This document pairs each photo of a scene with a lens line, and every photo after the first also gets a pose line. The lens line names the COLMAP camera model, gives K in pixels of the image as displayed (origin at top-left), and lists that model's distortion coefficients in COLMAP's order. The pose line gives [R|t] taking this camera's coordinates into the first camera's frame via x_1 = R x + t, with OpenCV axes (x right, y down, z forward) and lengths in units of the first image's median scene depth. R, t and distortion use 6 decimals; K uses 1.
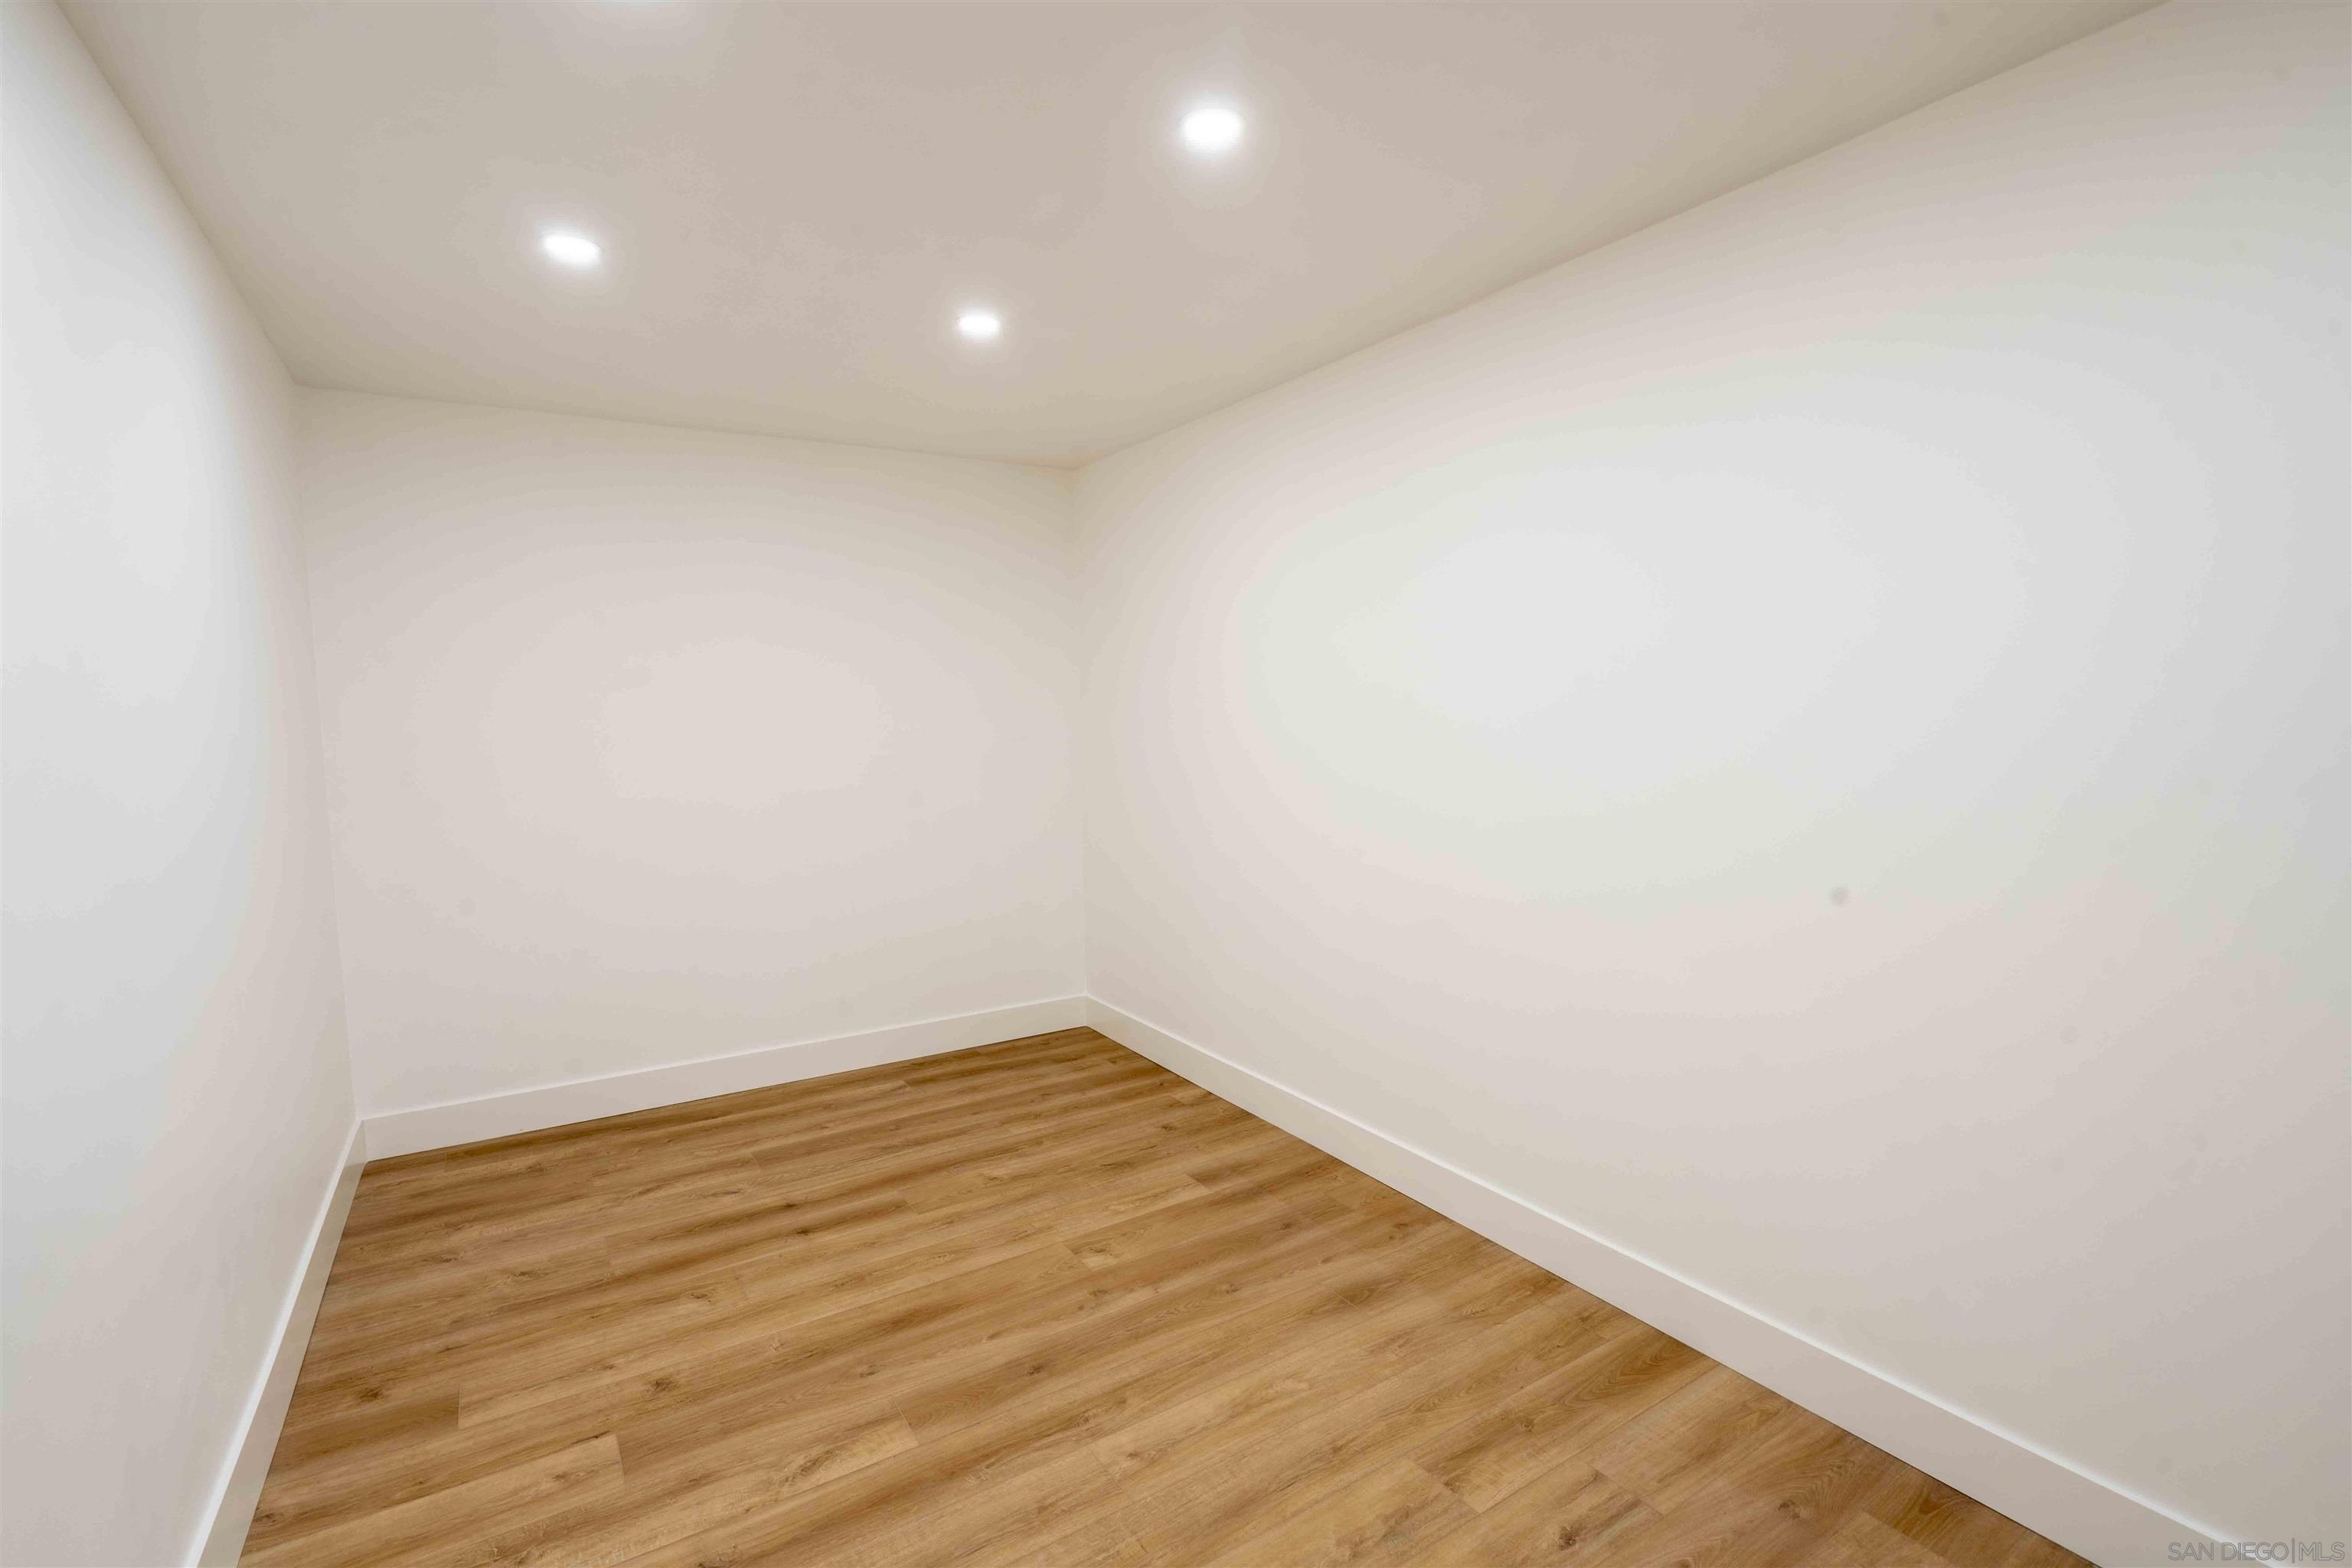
lens RADIAL K [[1051.1, 0, 1167.2], [0, 1051.1, 792.8], [0, 0, 1]] dist [-0.009496, 0.004991]
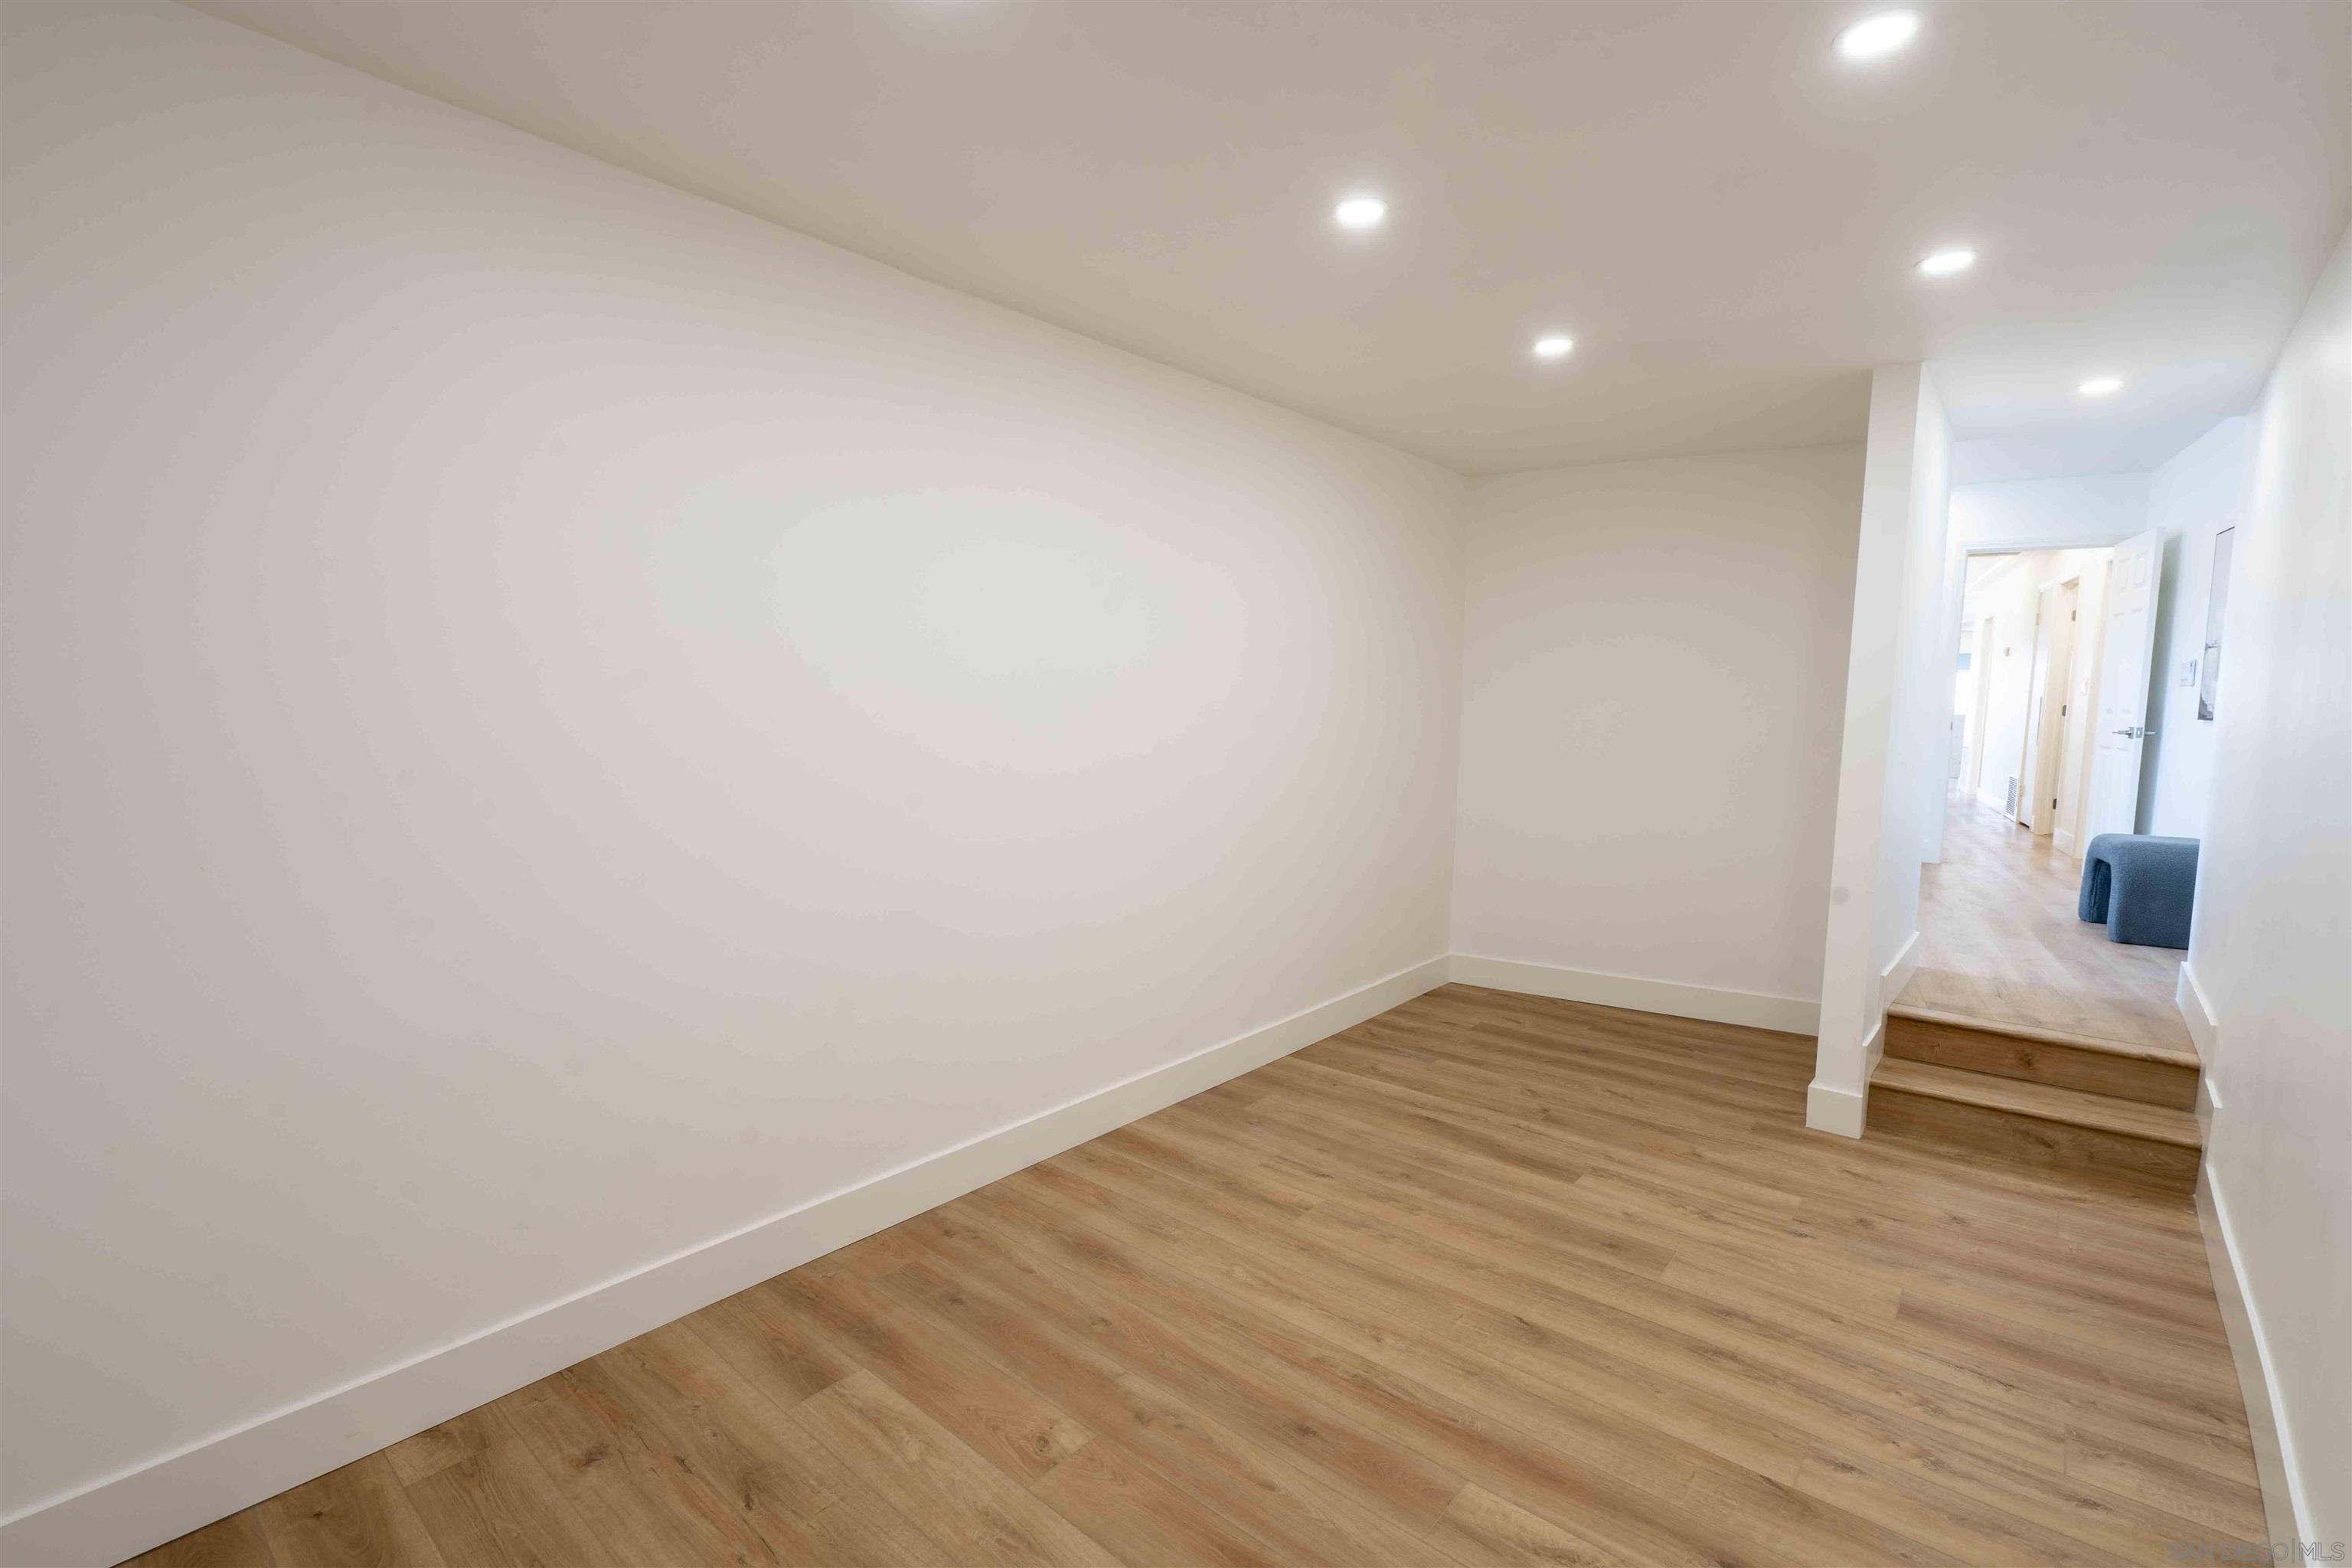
lens RADIAL K [[1051.1, 0, 1167.2], [0, 1051.1, 792.8], [0, 0, 1]] dist [-0.009496, 0.004991]
pose [[-0.284660, -0.080504, 0.955242, -0.859704], [0.072179, 0.991839, 0.105097, -0.084032], [-0.955907, 0.098865, -0.276527, 1.252373]]
